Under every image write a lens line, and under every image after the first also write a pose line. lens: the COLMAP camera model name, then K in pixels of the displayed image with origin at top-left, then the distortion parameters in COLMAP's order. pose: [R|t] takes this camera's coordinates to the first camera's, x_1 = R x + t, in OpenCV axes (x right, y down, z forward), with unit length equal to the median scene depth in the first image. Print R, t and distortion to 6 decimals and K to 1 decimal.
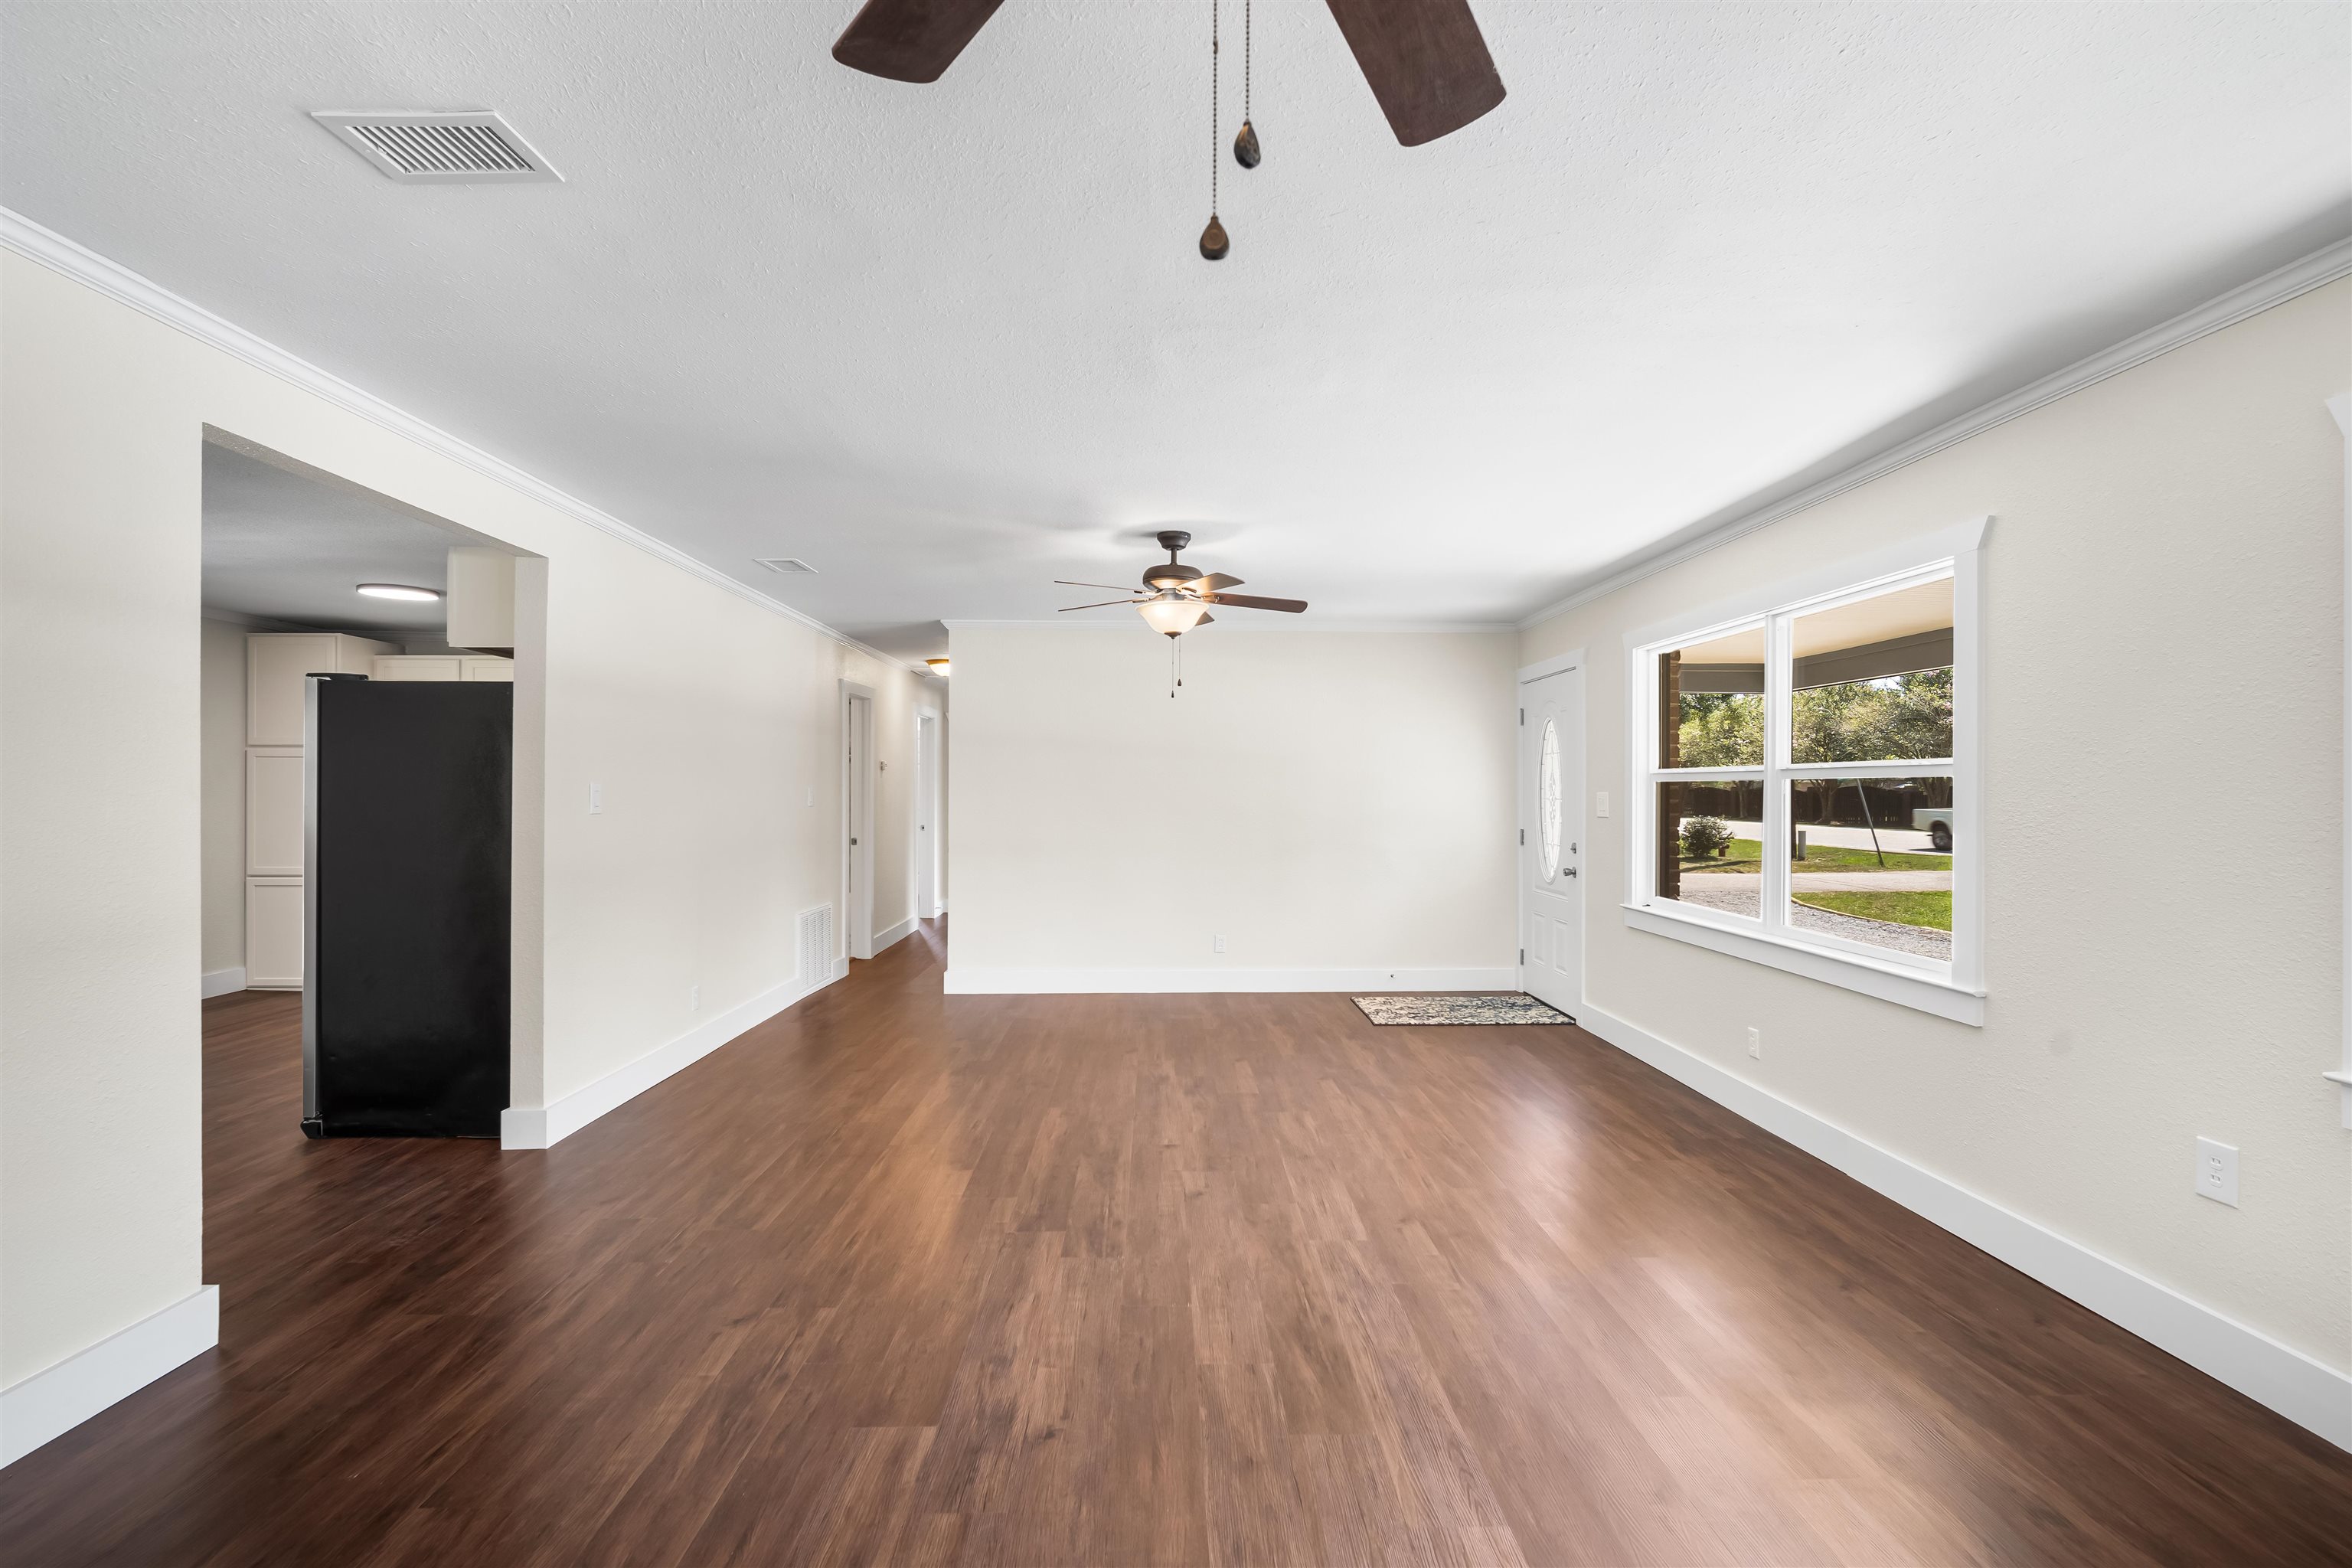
lens RADIAL K [[1038.1, 0, 1180.5], [0, 1038.1, 789.2], [0, 0, 1]] dist [-0.005836, 0.000170]
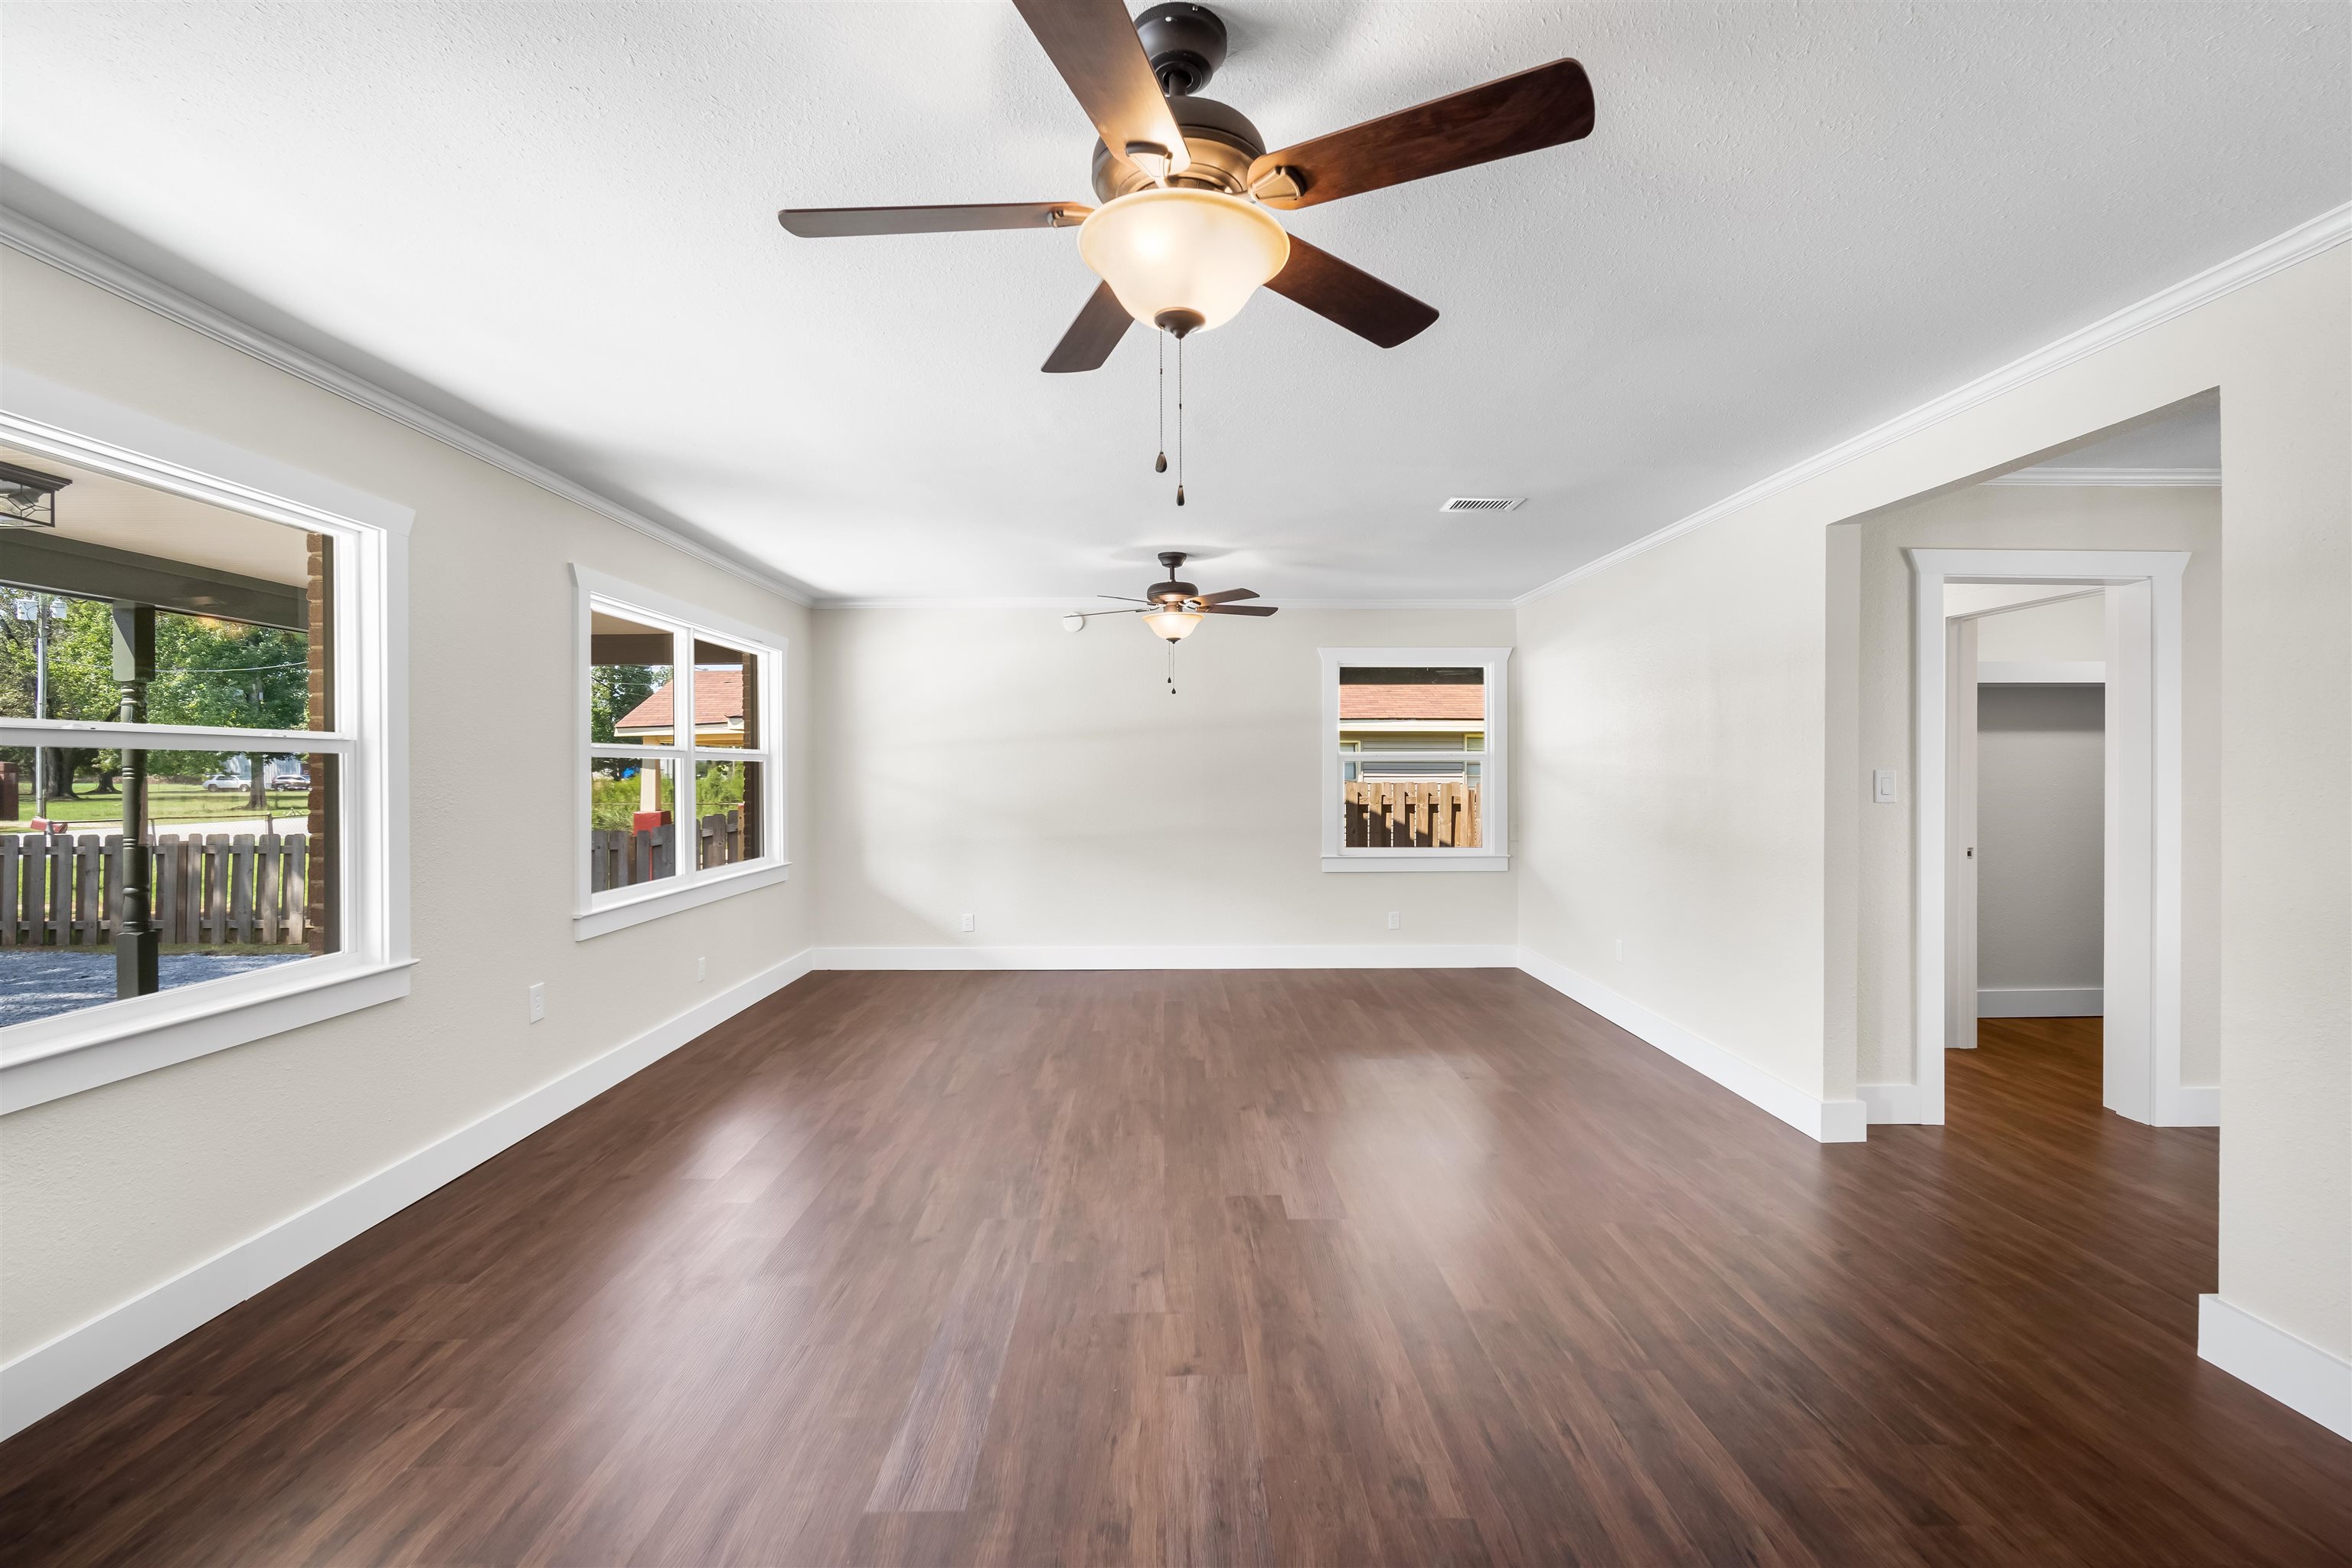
lens RADIAL K [[1038.1, 0, 1180.5], [0, 1038.1, 789.2], [0, 0, 1]] dist [-0.005836, 0.000170]
pose [[-0.999977, -0.002330, 0.006317, -0.013972], [-0.002220, 0.999846, 0.017403, 0.002342], [-0.006357, 0.017388, -0.999829, 1.909822]]
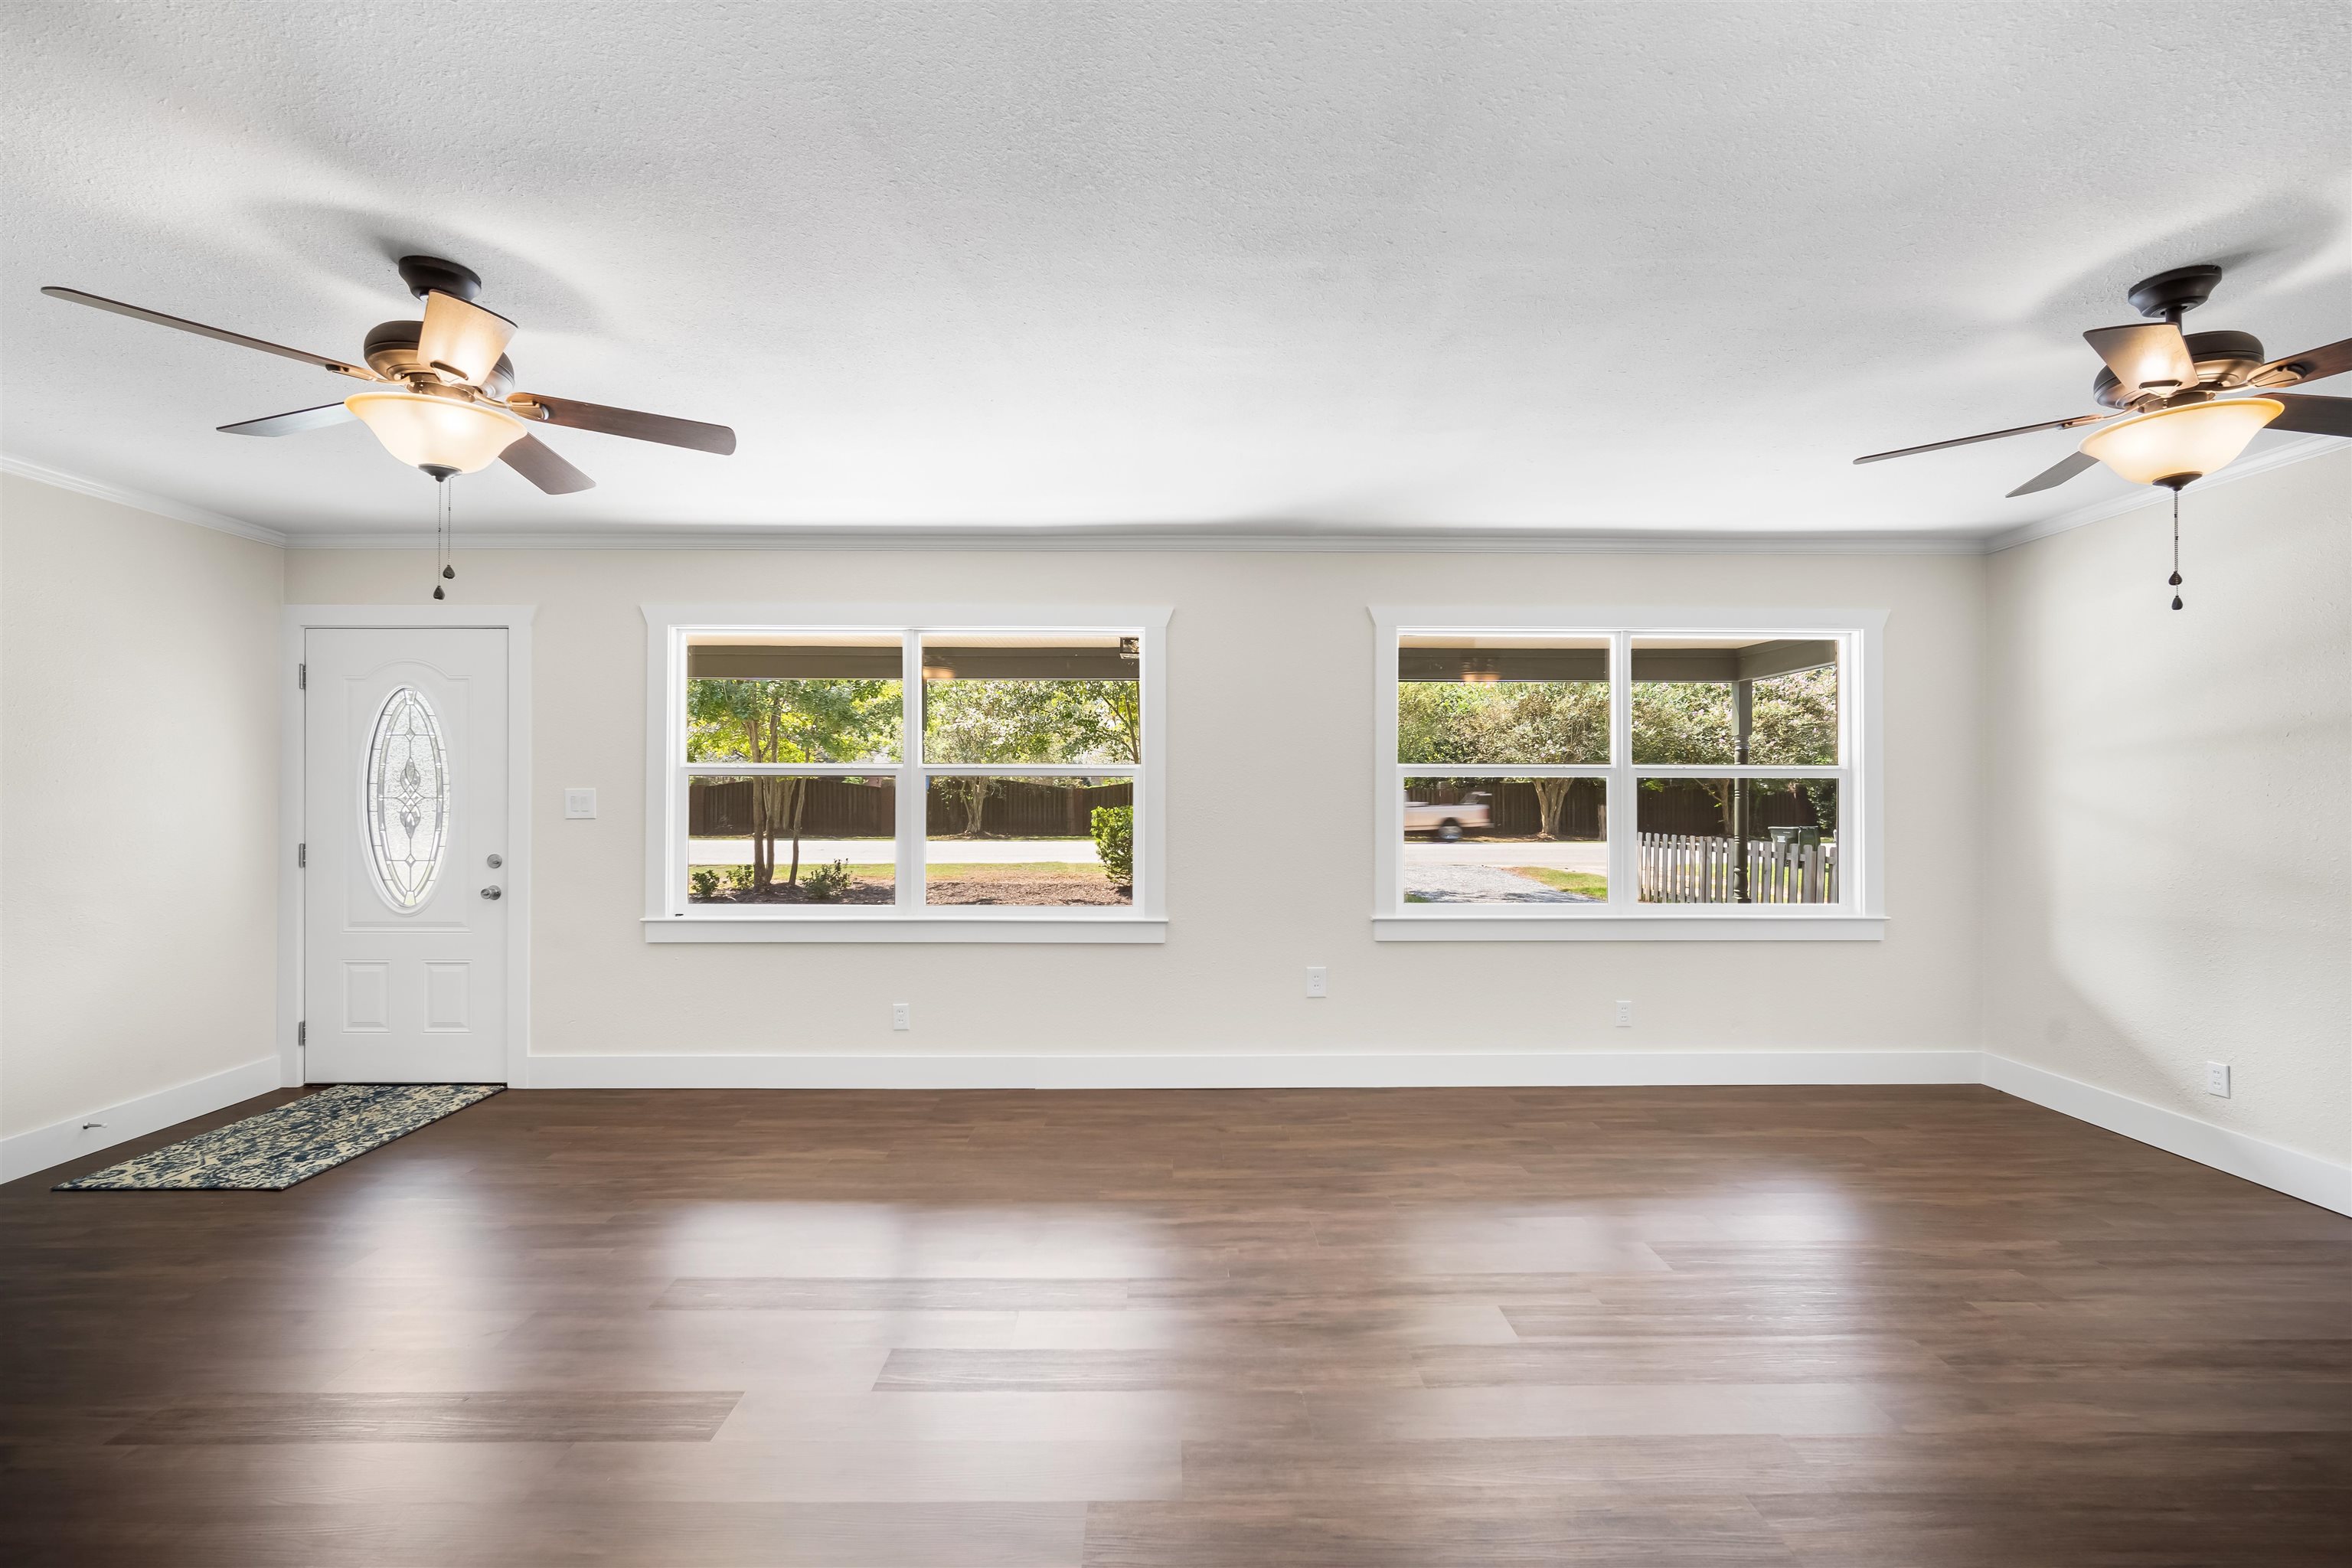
lens RADIAL K [[1038.1, 0, 1180.5], [0, 1038.1, 789.2], [0, 0, 1]] dist [-0.005836, 0.000170]
pose [[0.009010, -0.006329, 0.999939, -0.703455], [-0.001738, 0.999978, 0.006345, -0.004599], [-0.999958, -0.001796, 0.008999, 0.906079]]
